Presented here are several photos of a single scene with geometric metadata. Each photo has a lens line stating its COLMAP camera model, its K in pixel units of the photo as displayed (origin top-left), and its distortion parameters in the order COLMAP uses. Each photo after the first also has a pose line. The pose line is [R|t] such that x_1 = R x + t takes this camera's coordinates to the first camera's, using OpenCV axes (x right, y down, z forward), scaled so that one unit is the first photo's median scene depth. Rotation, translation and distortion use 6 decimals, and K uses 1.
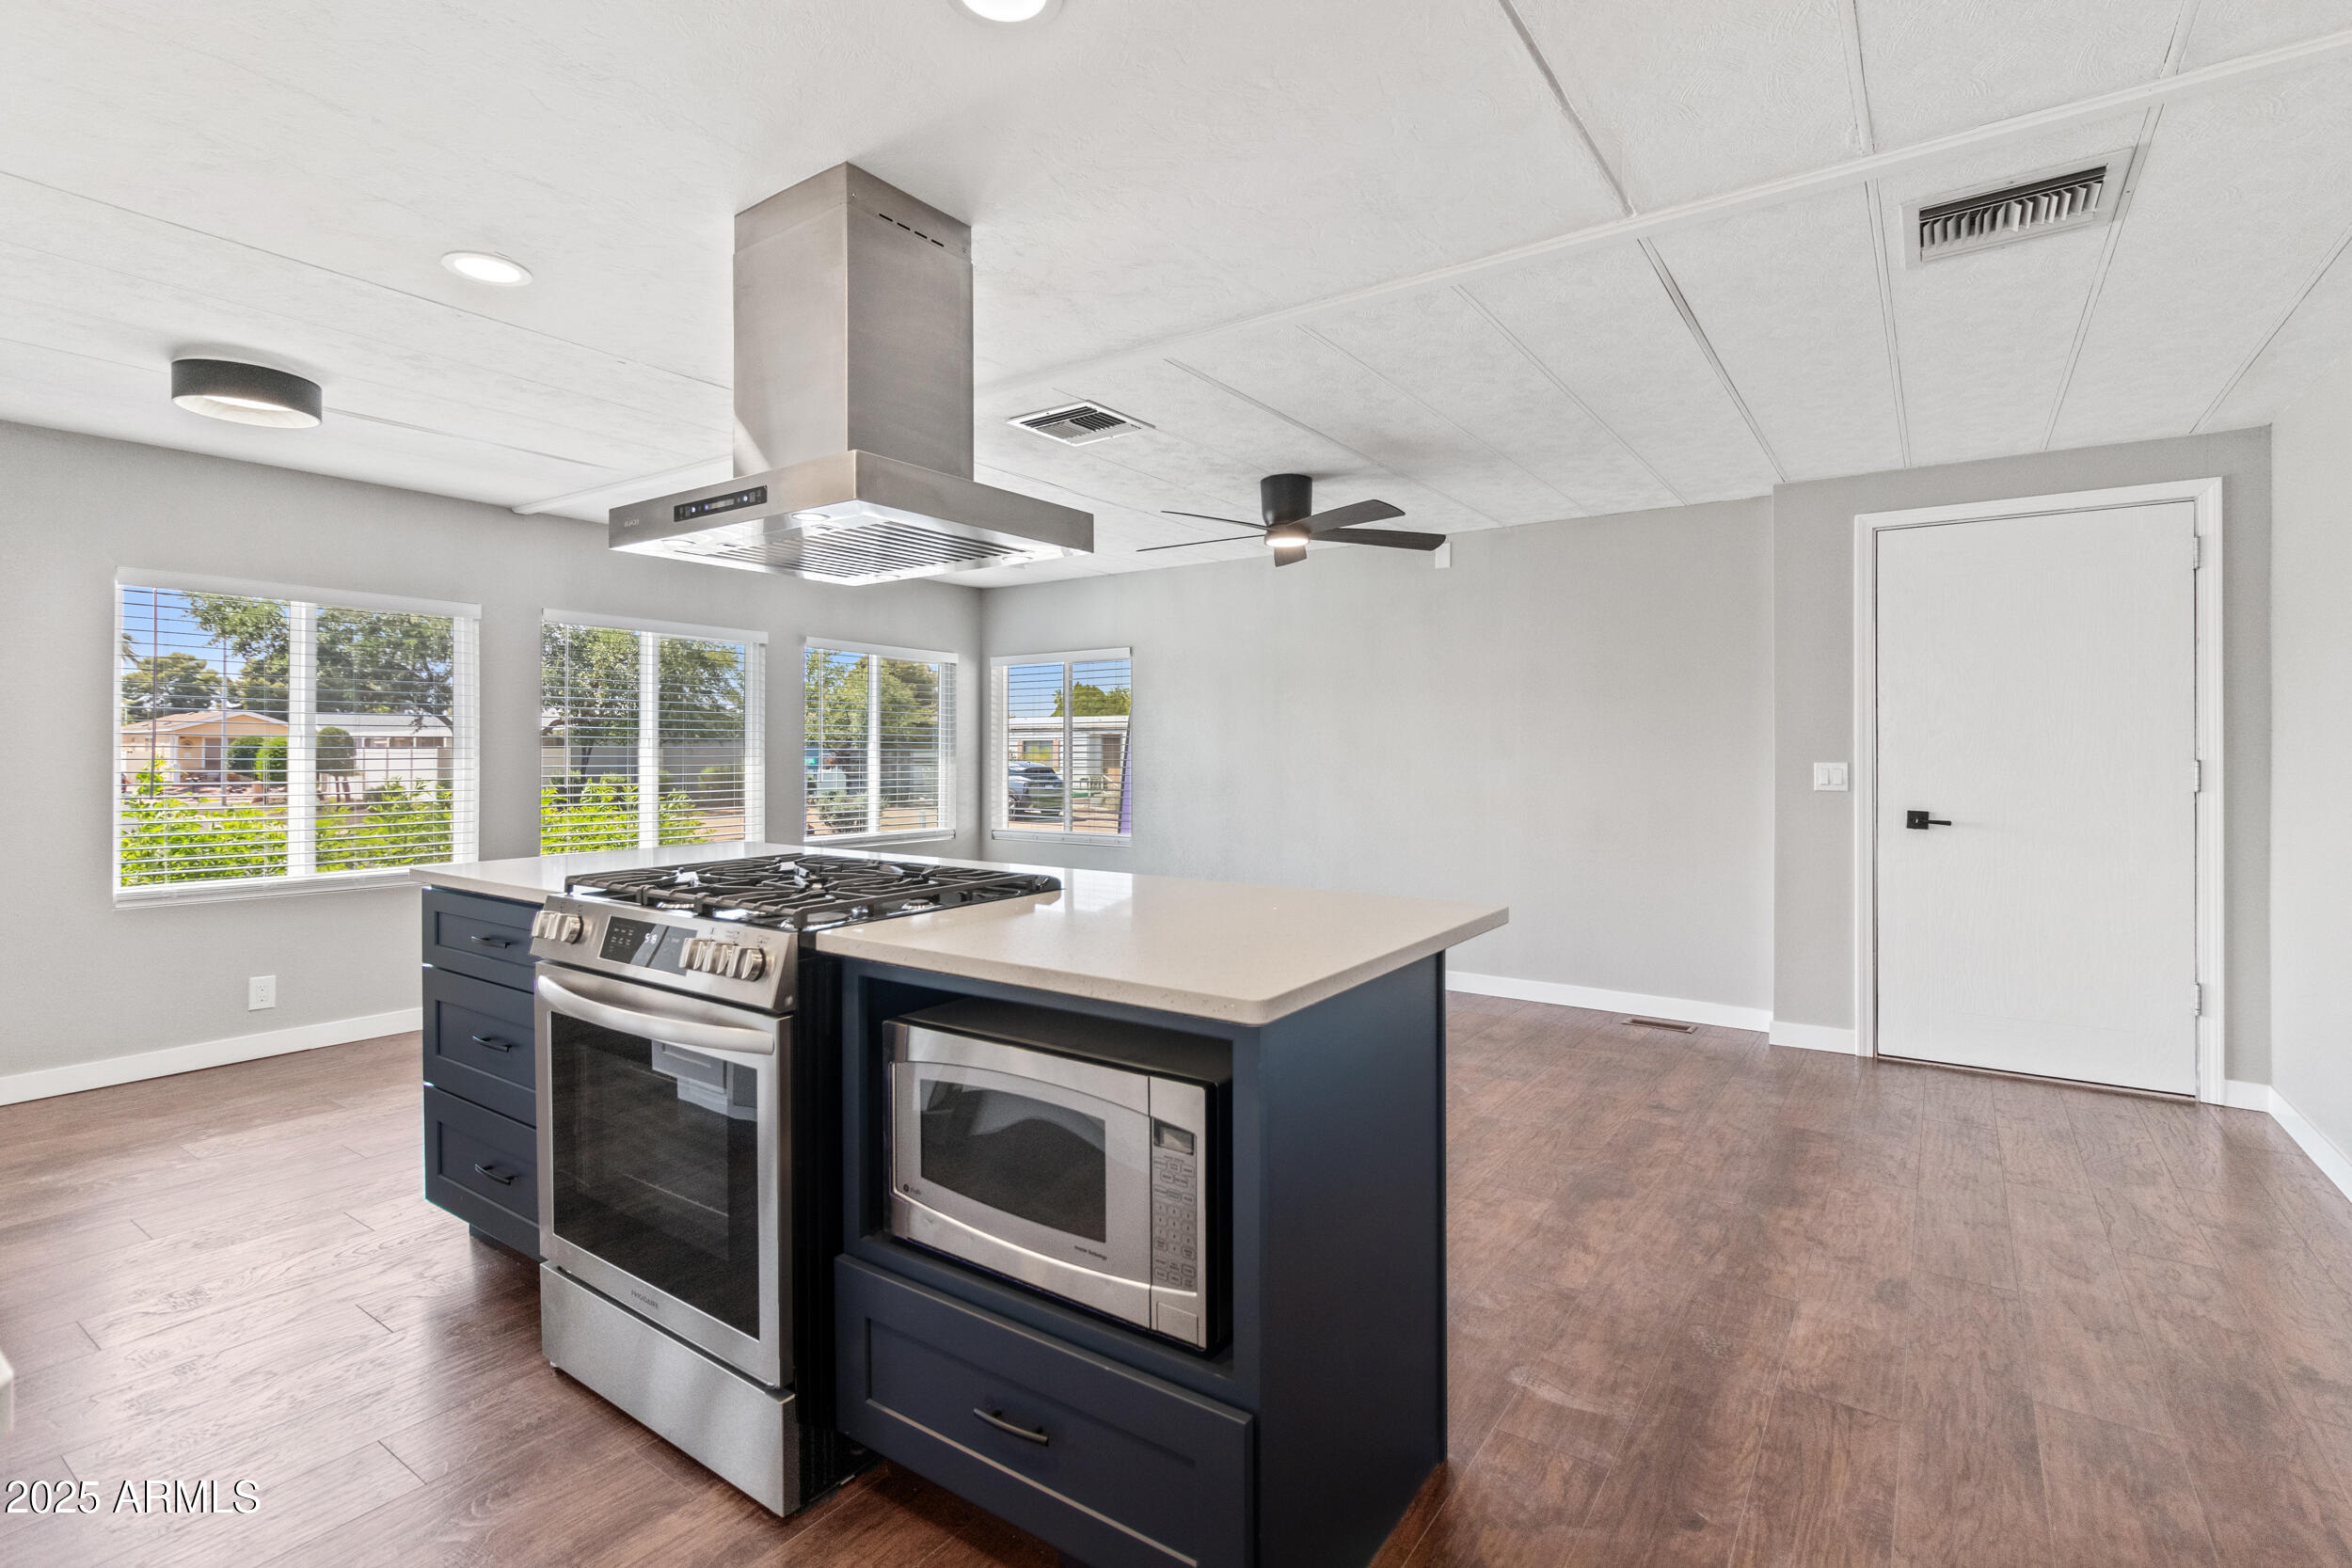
lens RADIAL K [[1092.0, 0, 1180.1], [0, 1092.0, 761.8], [0, 0, 1]] dist [-0.001911, 0.001545]
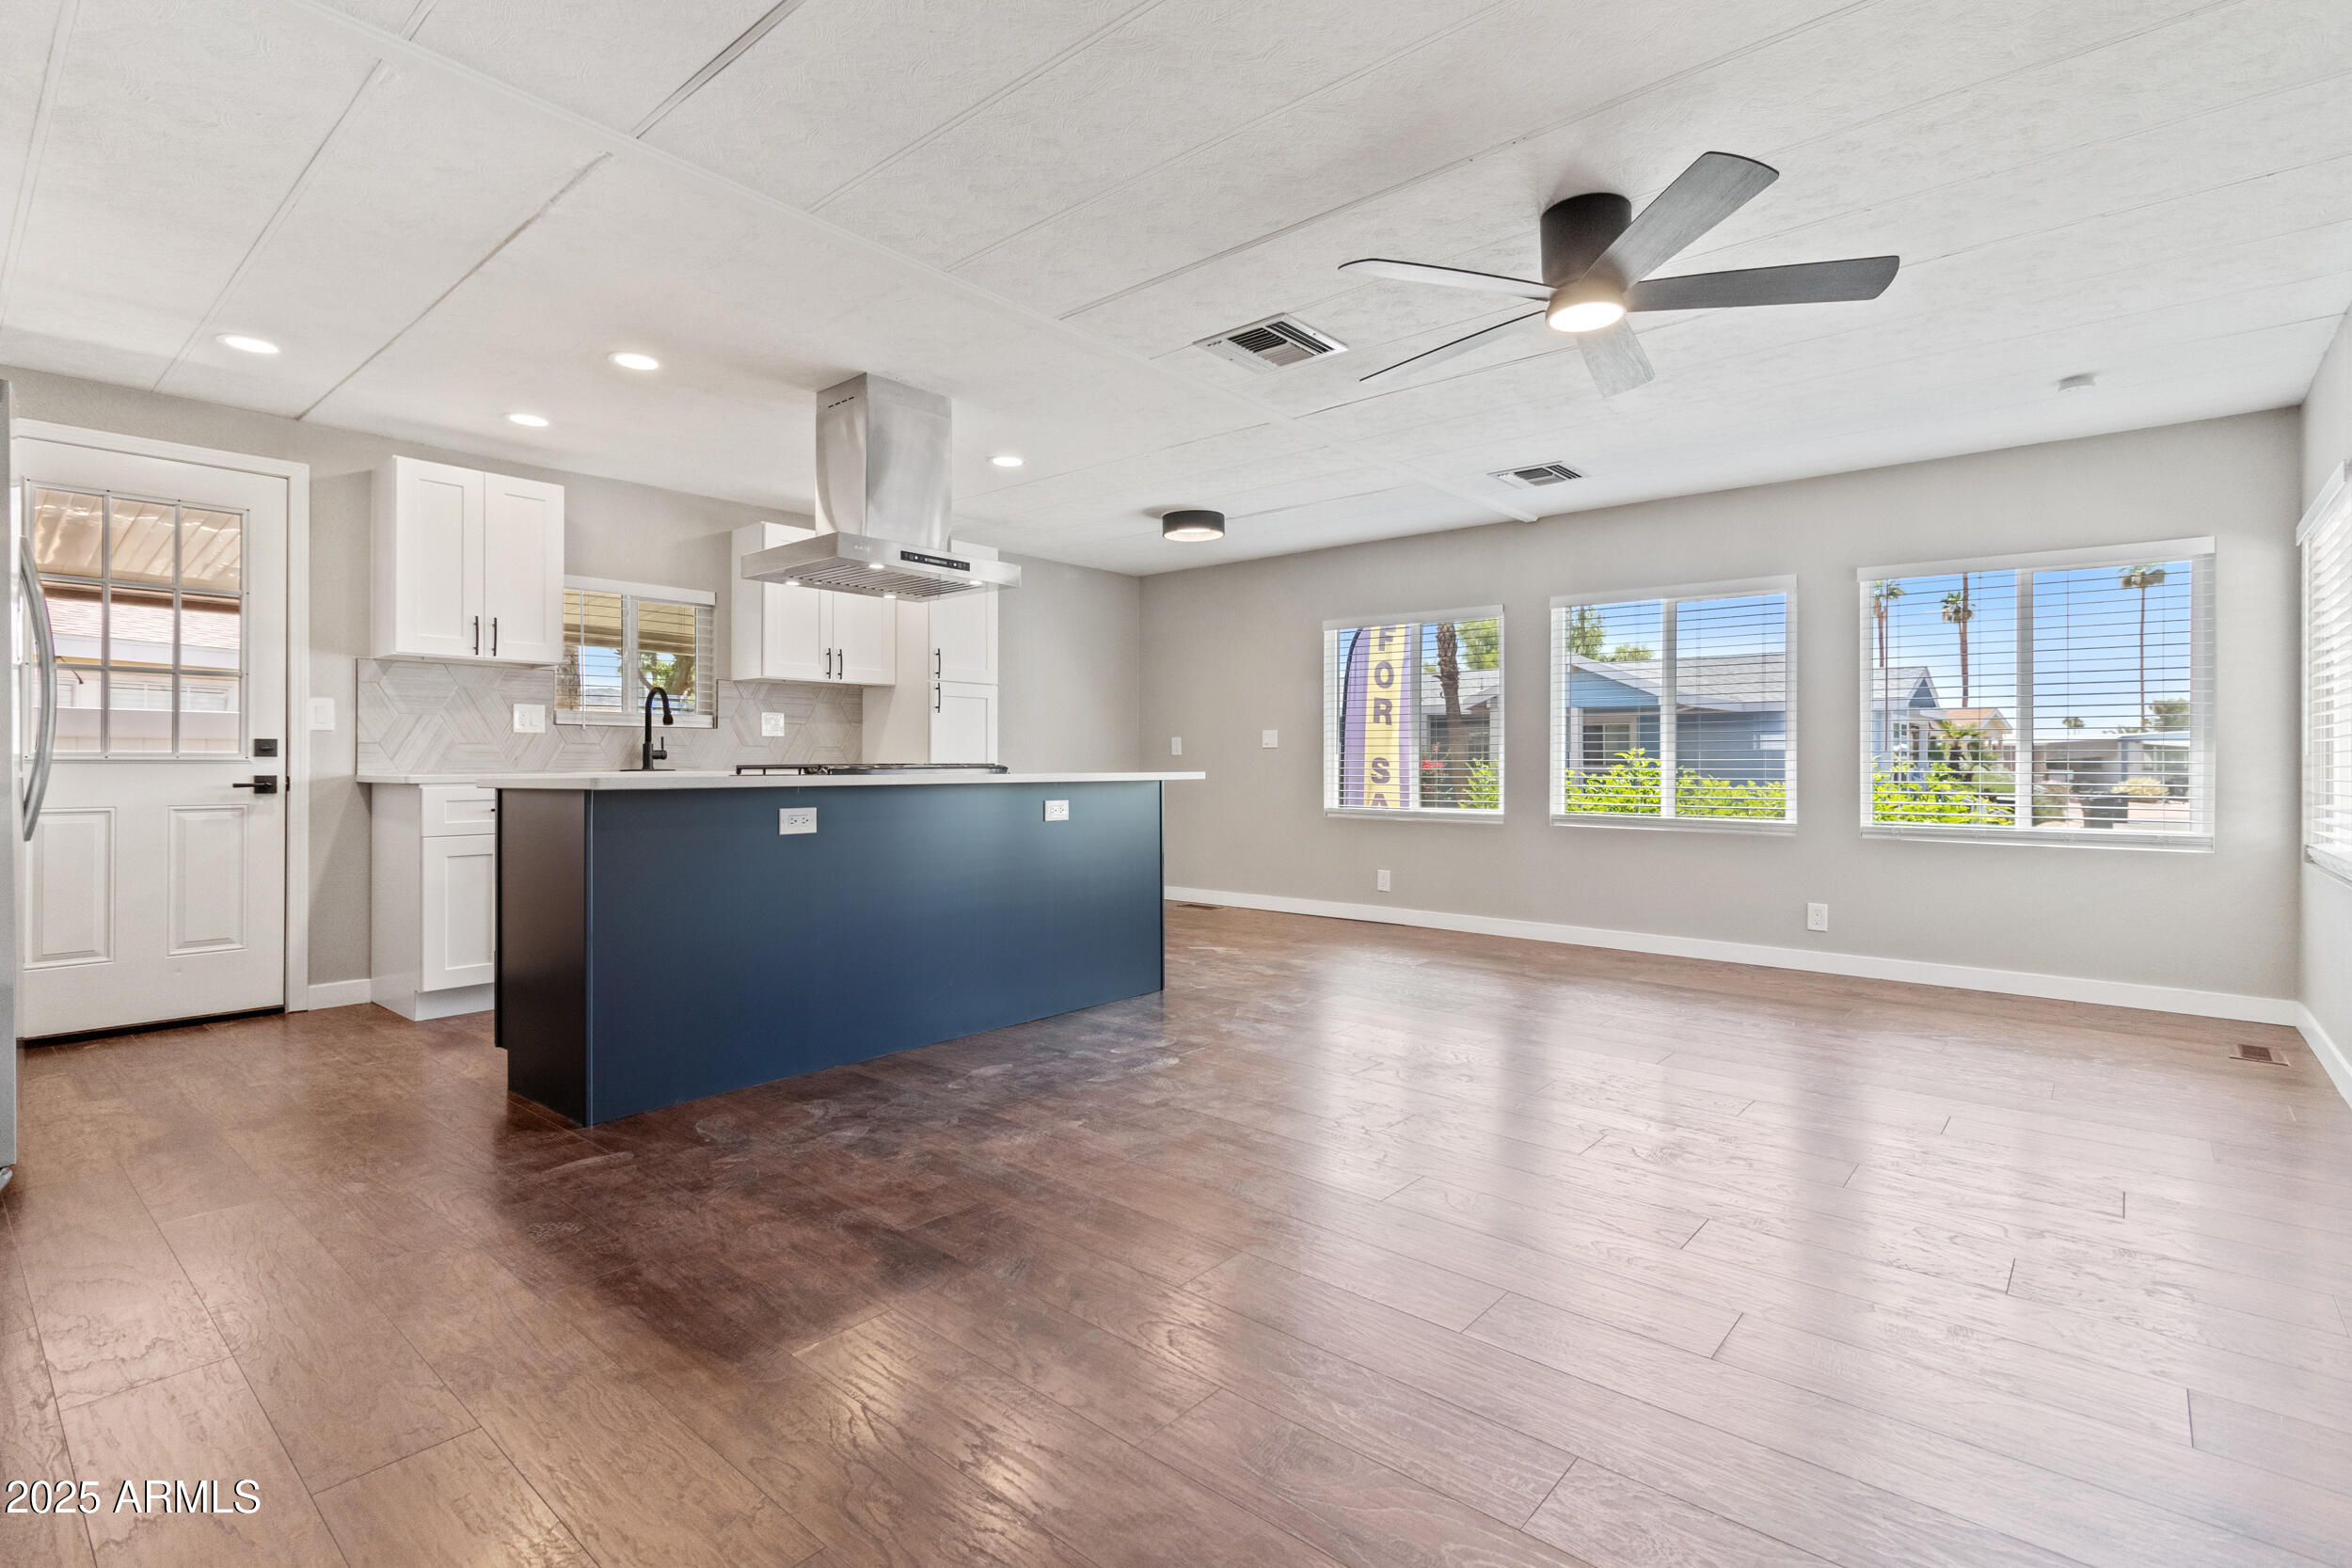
lens RADIAL K [[1092.0, 0, 1179.7], [0, 1092.0, 774.6], [0, 0, 1]] dist [-0.001911, 0.001545]
pose [[-0.094270, 0.007441, -0.995519, 1.138392], [-0.007979, 0.999934, 0.008229, 0.076144], [0.995515, 0.008719, -0.094205, 1.322816]]
